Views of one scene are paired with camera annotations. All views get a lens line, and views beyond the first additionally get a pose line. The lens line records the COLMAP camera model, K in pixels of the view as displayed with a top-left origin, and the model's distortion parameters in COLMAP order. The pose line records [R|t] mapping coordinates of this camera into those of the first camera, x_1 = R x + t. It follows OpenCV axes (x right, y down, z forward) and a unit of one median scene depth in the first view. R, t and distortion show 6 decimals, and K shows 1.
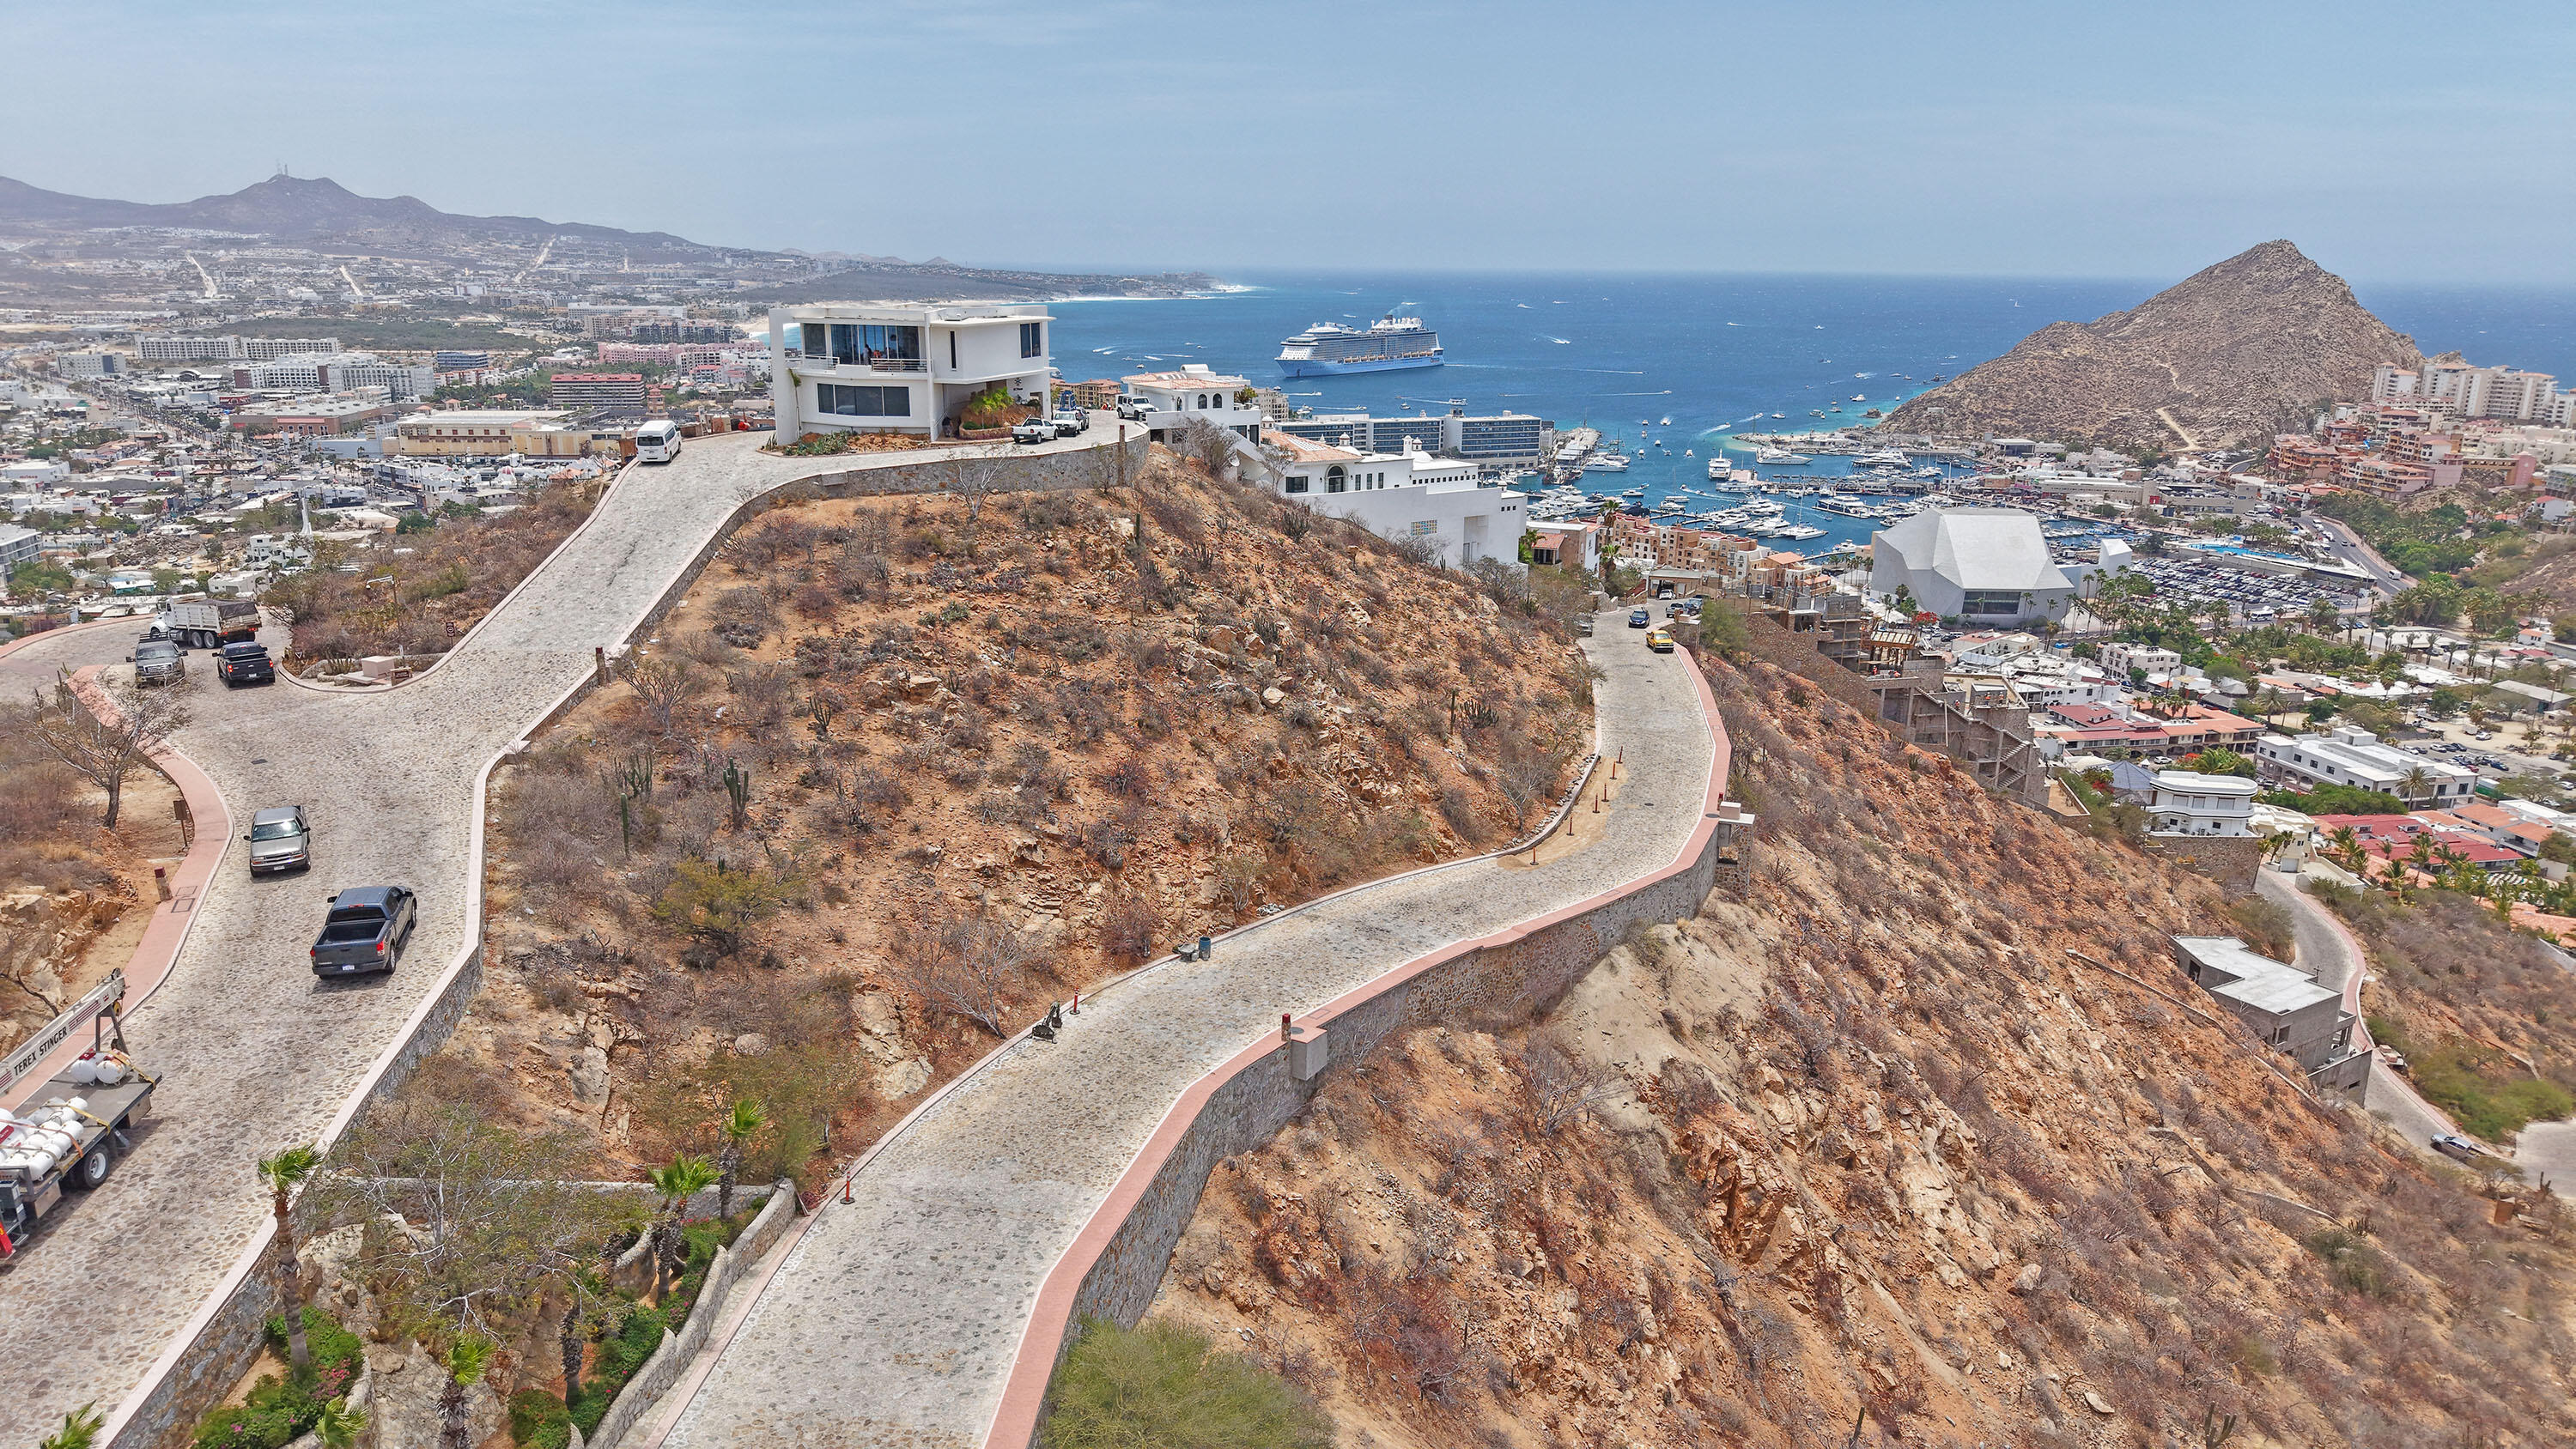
lens RADIAL K [[1730.9, 0, 1287.4], [0, 1730.9, 712.9], [0, 0, 1]] dist [0.017612, -0.012361]
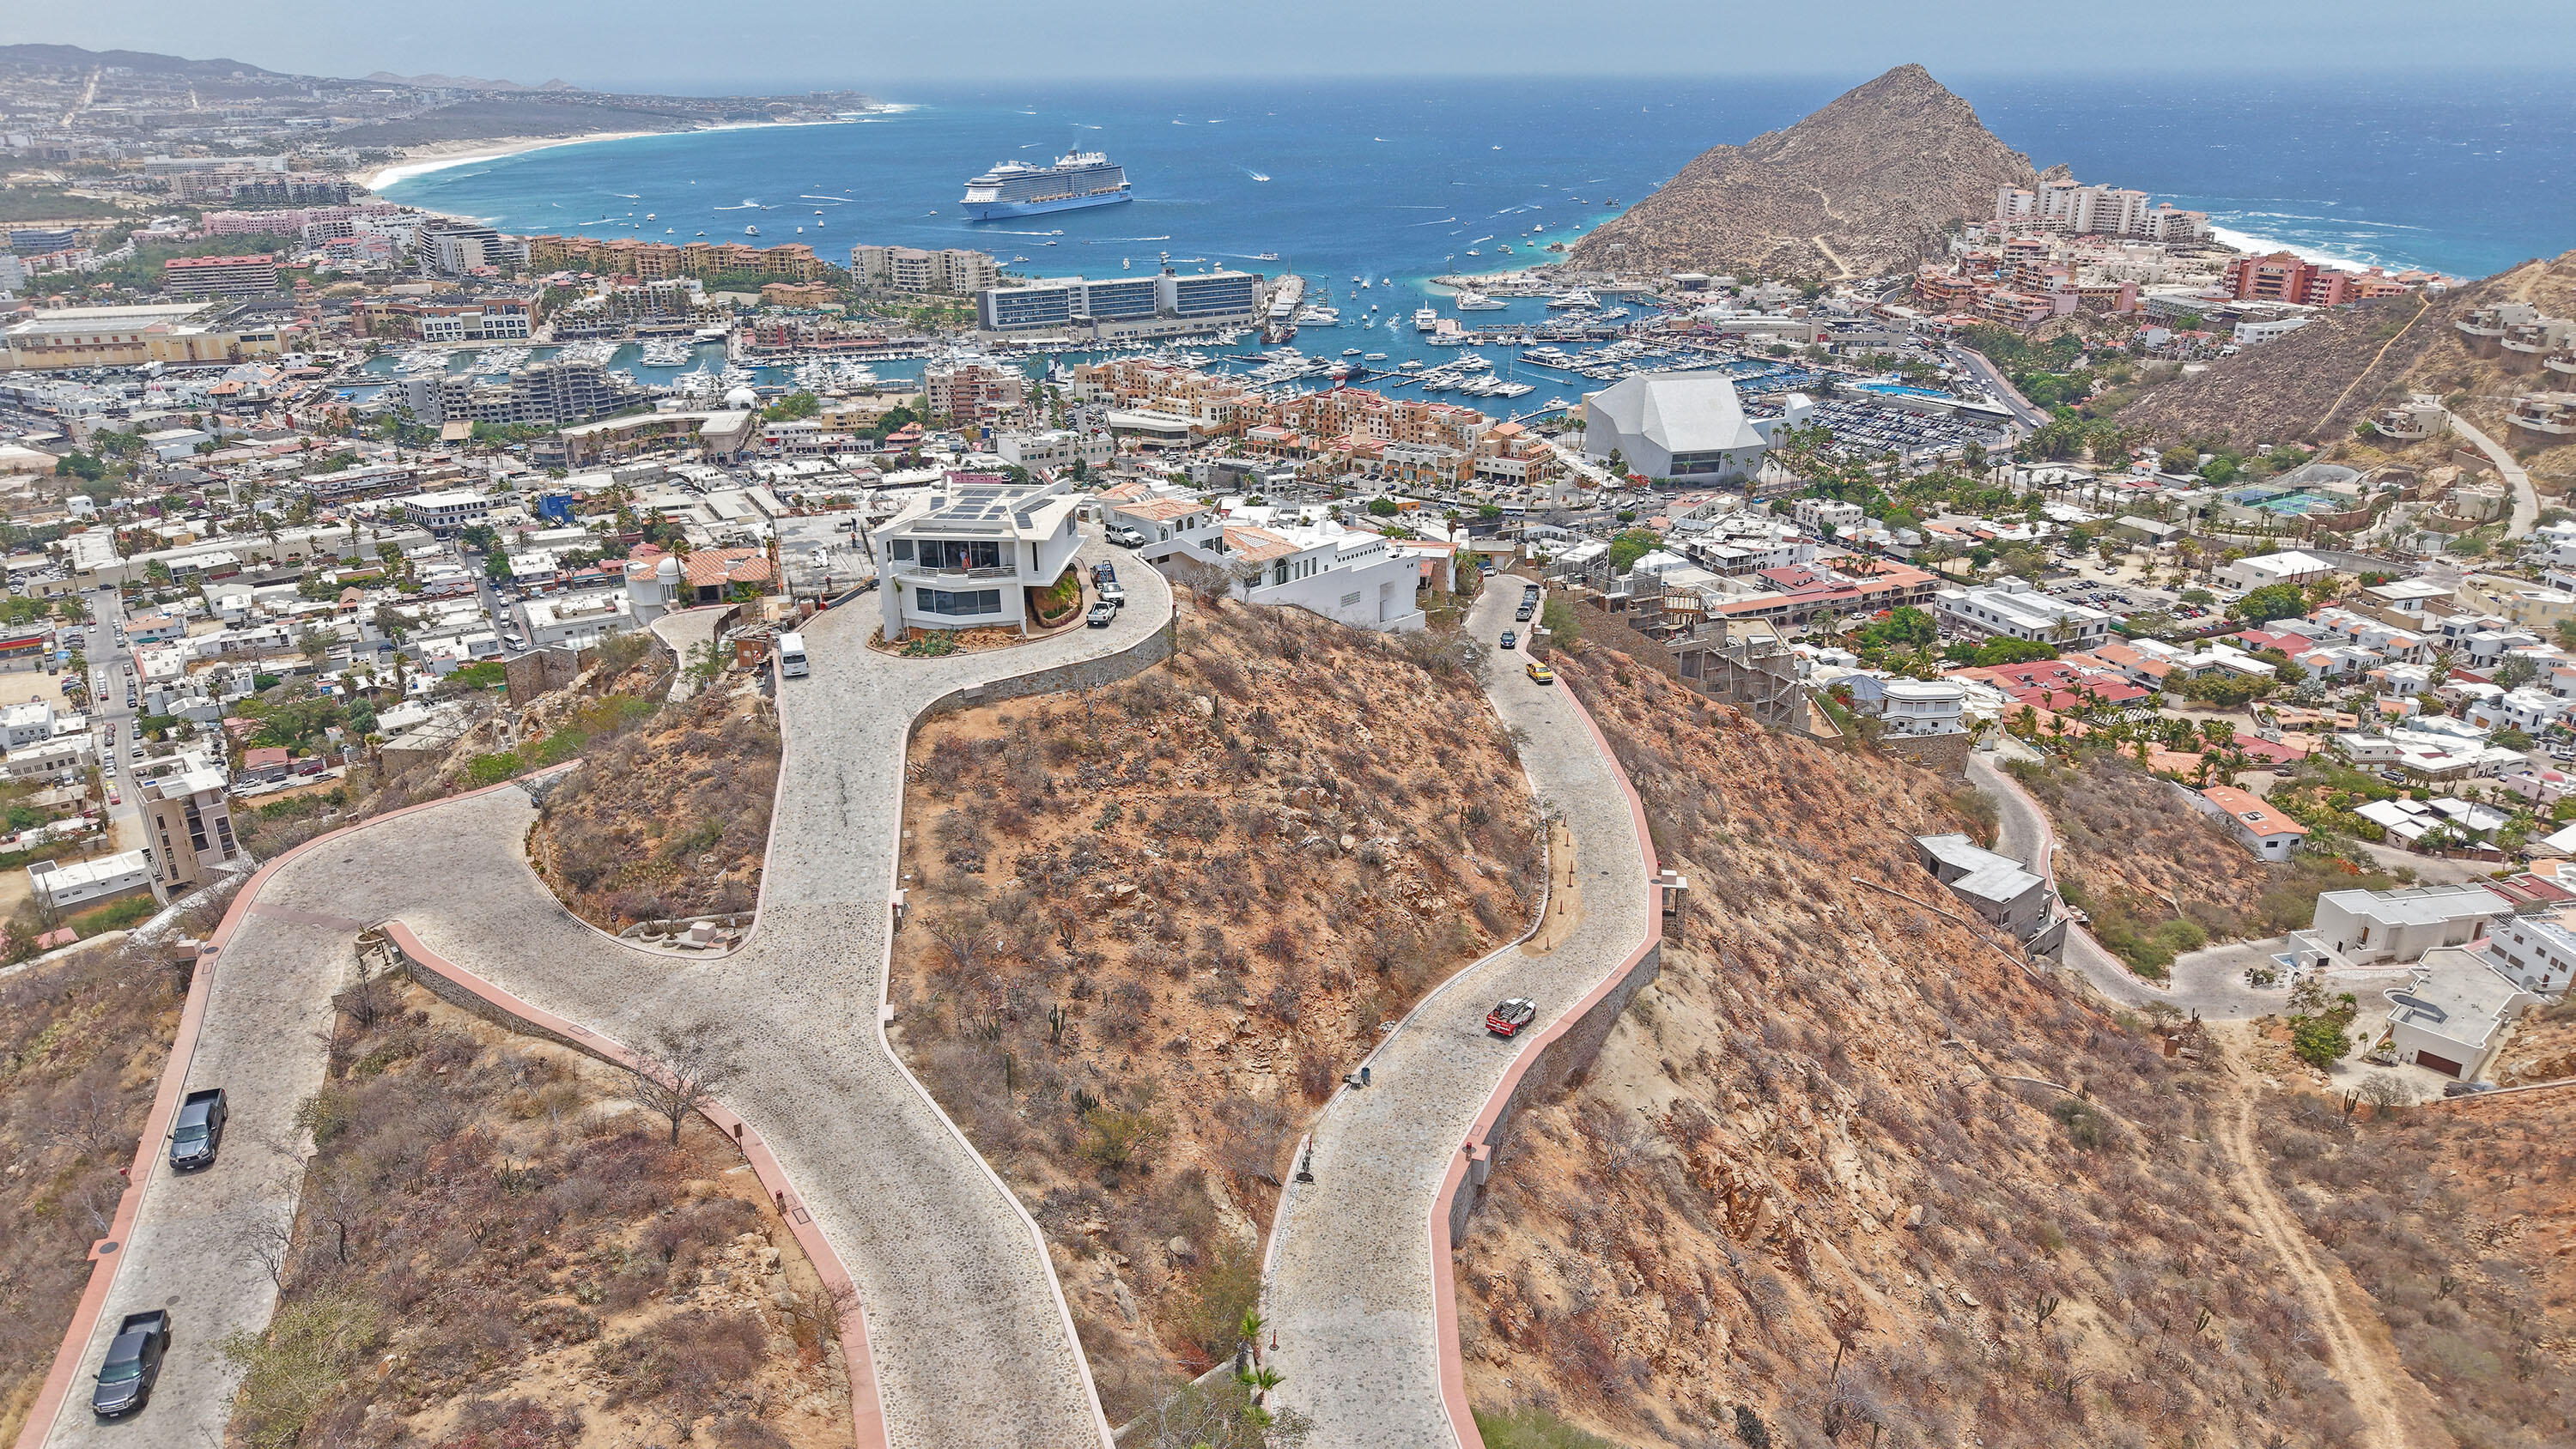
lens RADIAL K [[1730.9, 0, 1287.3], [0, 1730.9, 720.0], [0, 0, 1]] dist [0.017612, -0.012361]
pose [[0.982640, -0.083164, 0.165836, -0.115699], [0.065451, 0.991823, 0.109562, -0.109719], [-0.173591, -0.096806, 0.980048, -0.110328]]
